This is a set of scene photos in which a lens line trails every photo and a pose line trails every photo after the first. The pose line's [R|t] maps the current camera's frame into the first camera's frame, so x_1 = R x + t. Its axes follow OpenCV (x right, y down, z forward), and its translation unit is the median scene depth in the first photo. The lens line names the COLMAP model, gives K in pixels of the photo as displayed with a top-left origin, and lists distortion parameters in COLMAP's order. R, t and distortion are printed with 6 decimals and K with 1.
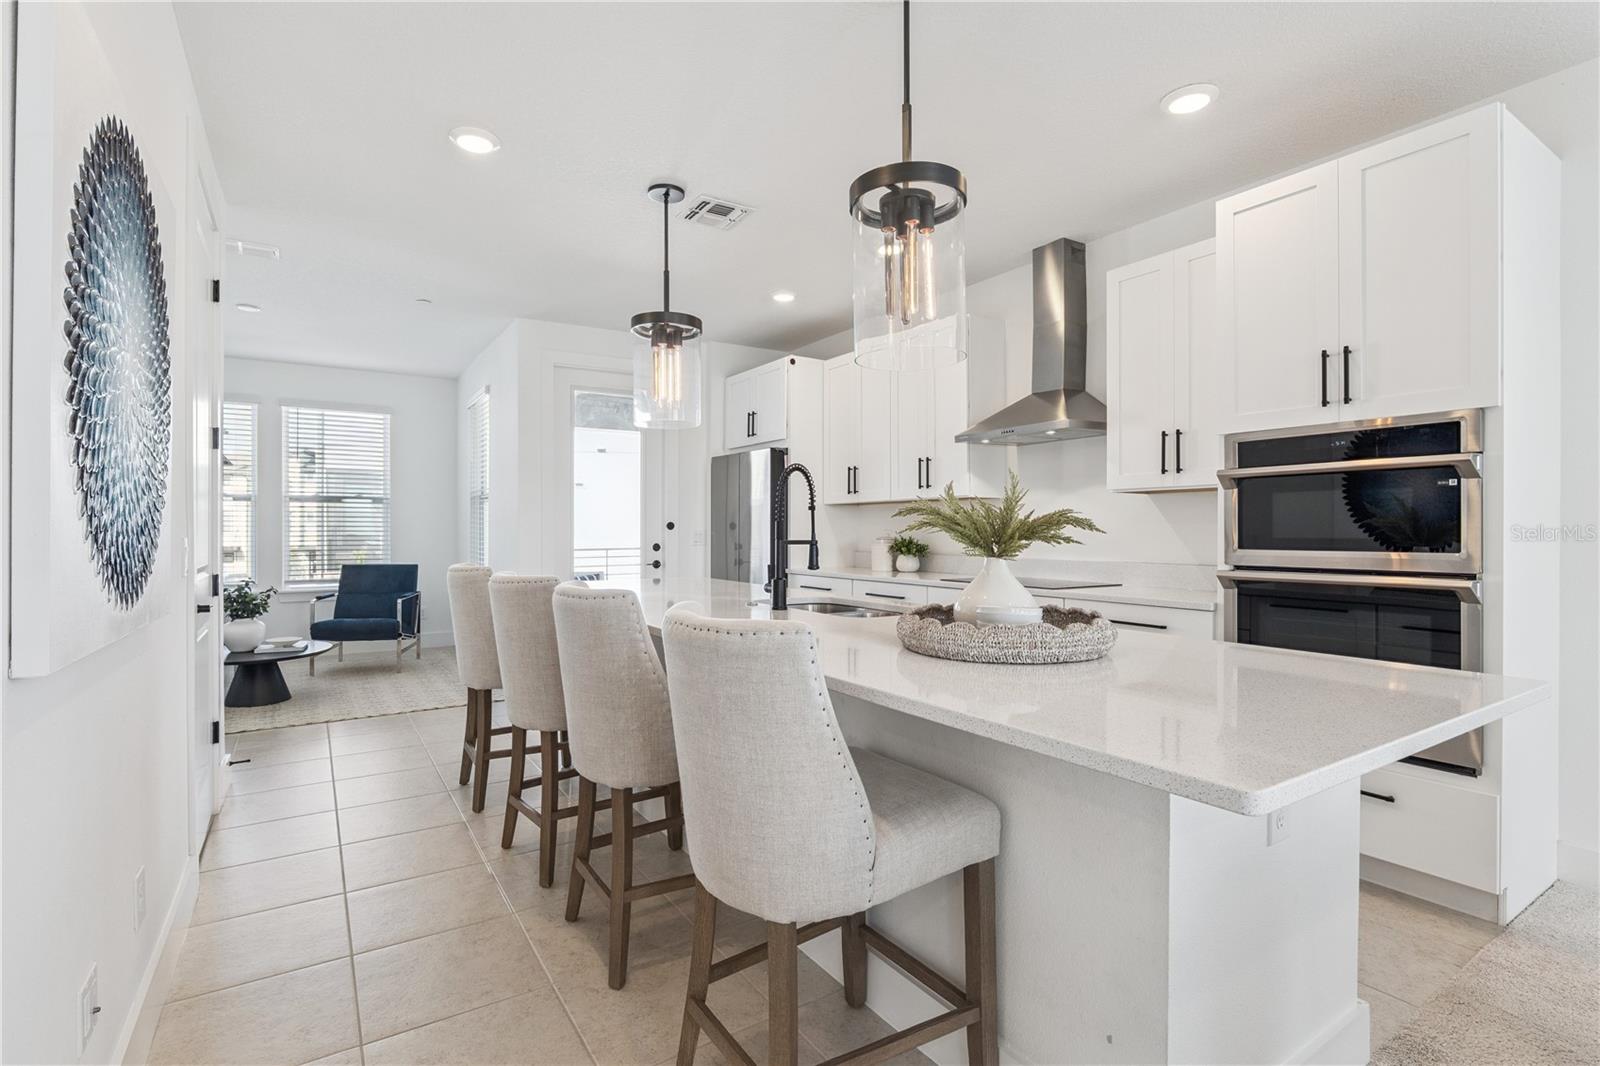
lens RADIAL K [[767.3, 0, 808.2], [0, 767.3, 530.9], [0, 0, 1]] dist [-0.013015, 0.000126]
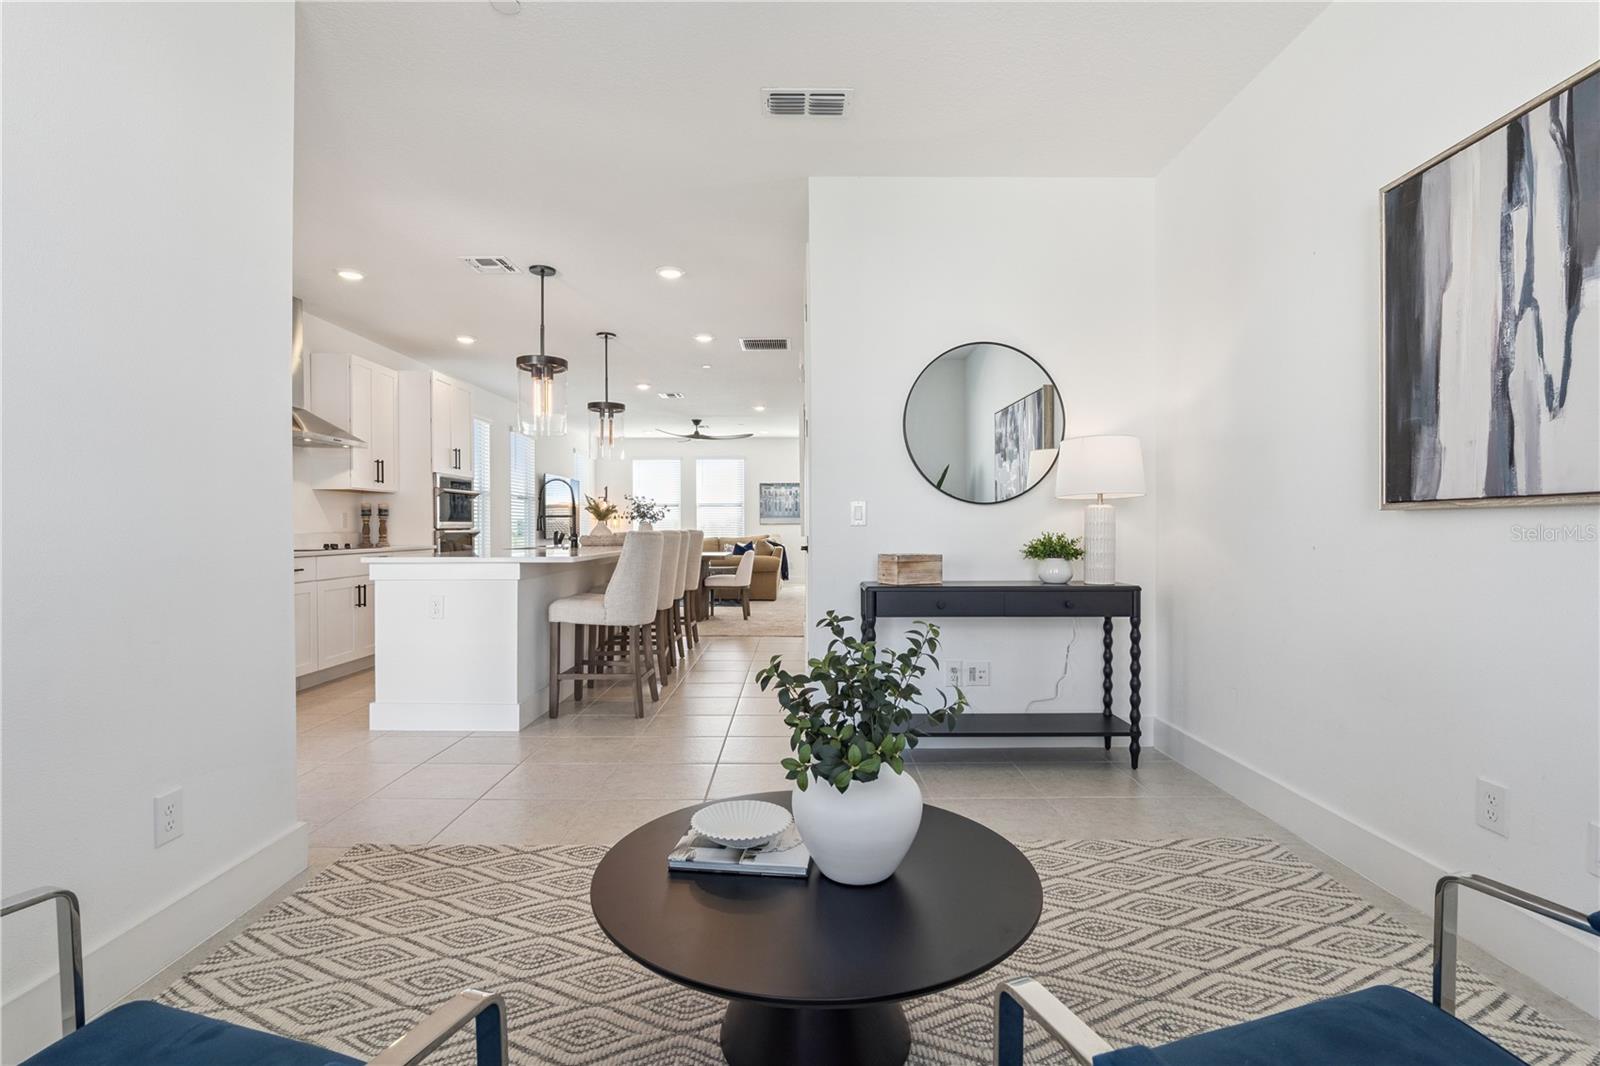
lens RADIAL K [[746.8, 0, 792.2], [0, 746.8, 526.0], [0, 0, 1]] dist [-0.022200, 0.004980]
pose [[-0.835473, 0.009710, 0.549445, -0.910526], [0.010956, 0.999939, -0.001011, 0.029518], [-0.549422, 0.005175, -0.835529, 1.297463]]
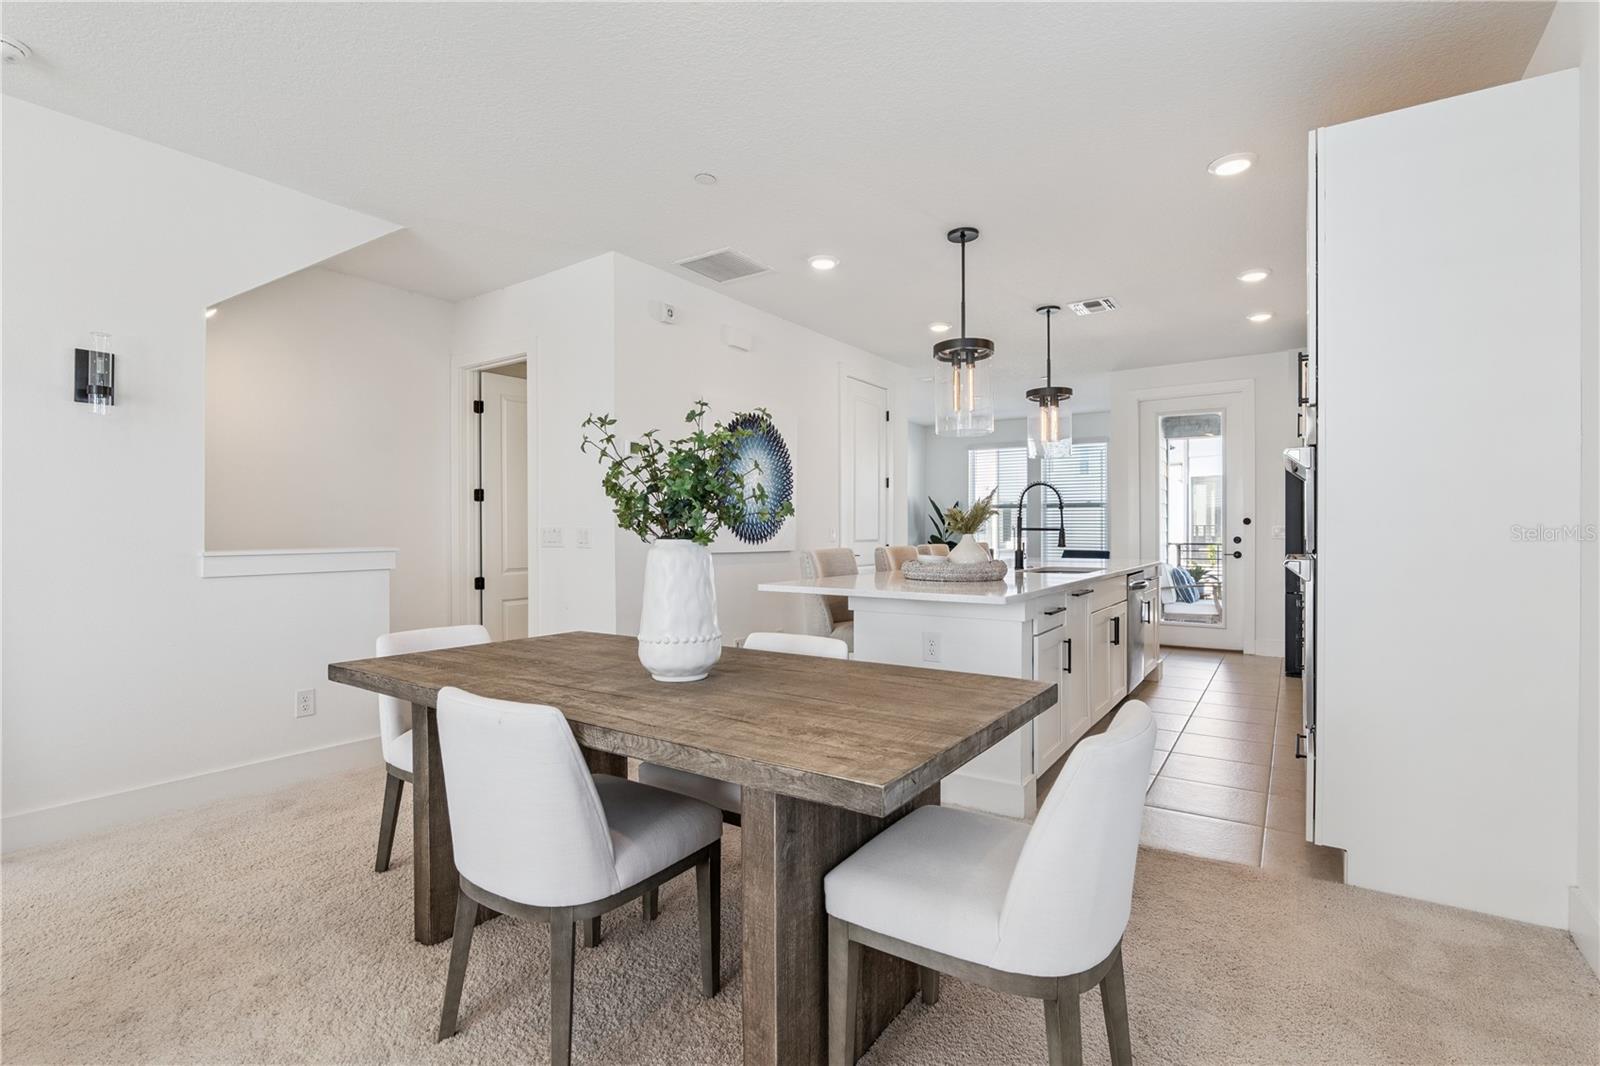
lens RADIAL K [[746.8, 0, 813.2], [0, 746.8, 538.5], [0, 0, 1]] dist [-0.022200, 0.004980]
pose [[0.406218, 0.015048, -0.913652, 0.701258], [-0.007343, 0.999886, 0.013203, 0.010104], [0.913747, 0.001346, 0.406282, -0.050777]]
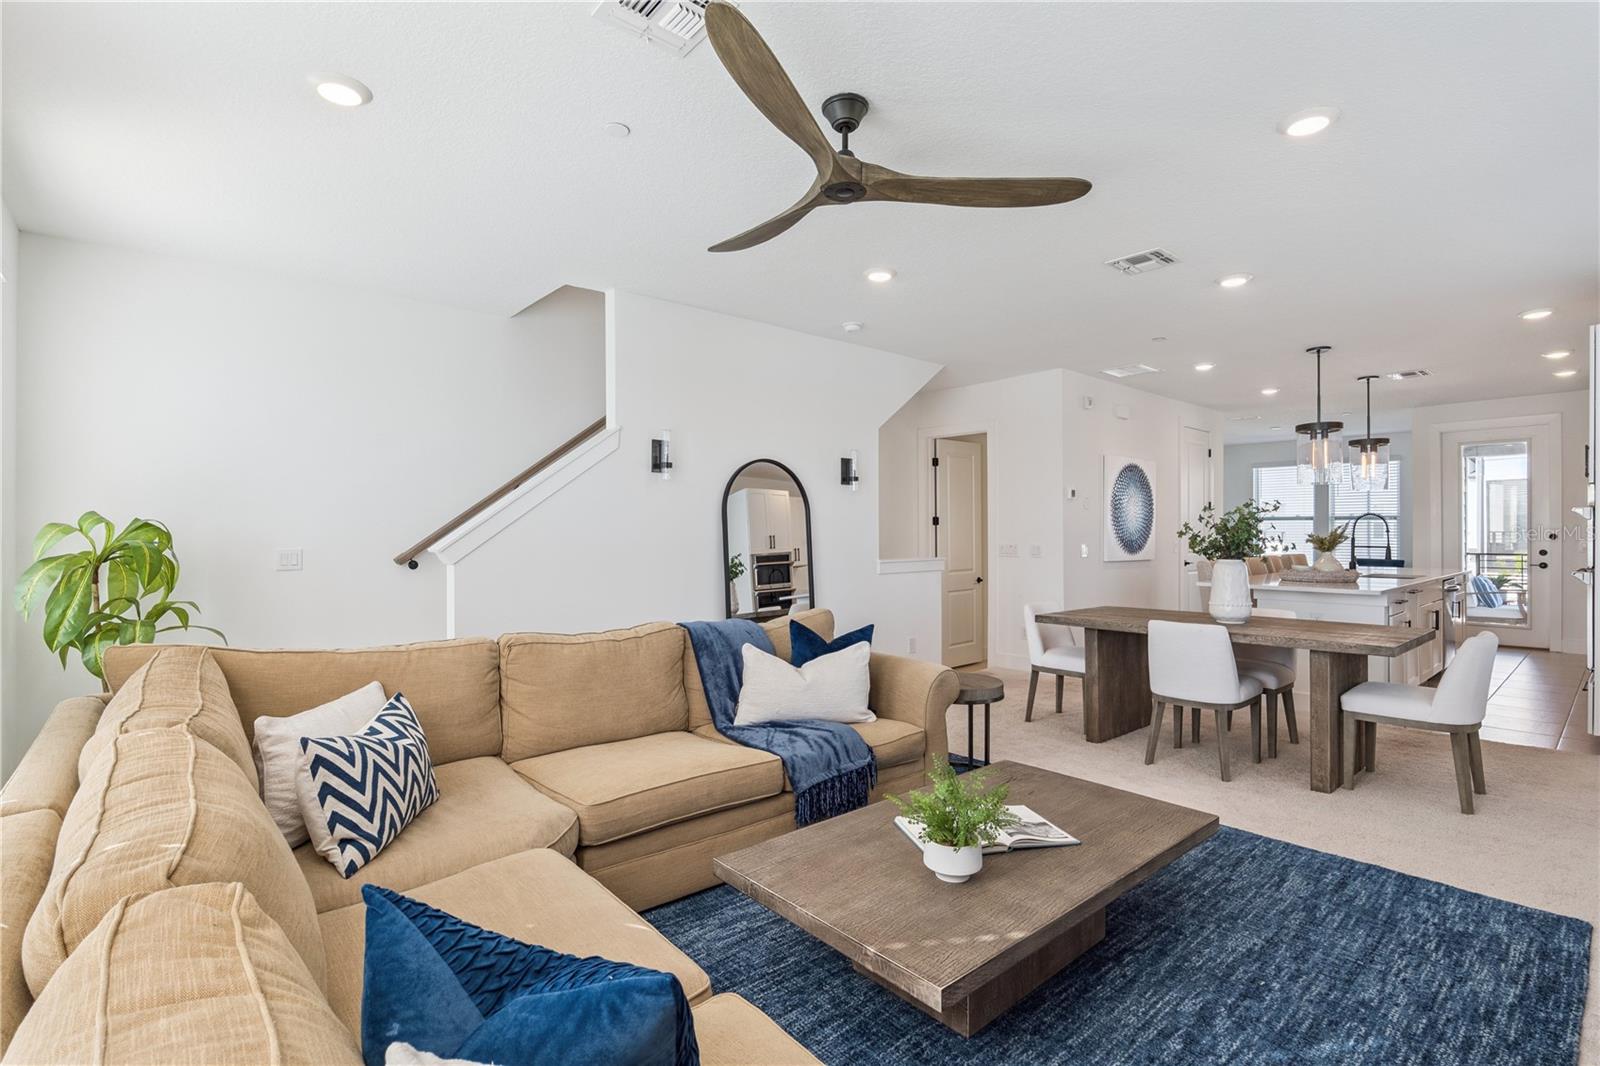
lens RADIAL K [[746.8, 0, 812.3], [0, 746.8, 539.7], [0, 0, 1]] dist [-0.022200, 0.004980]
pose [[0.150604, 0.014472, -0.988488, 1.072458], [-0.006095, 0.999887, 0.013710, -0.014298], [0.988575, 0.003960, 0.150675, -0.544671]]
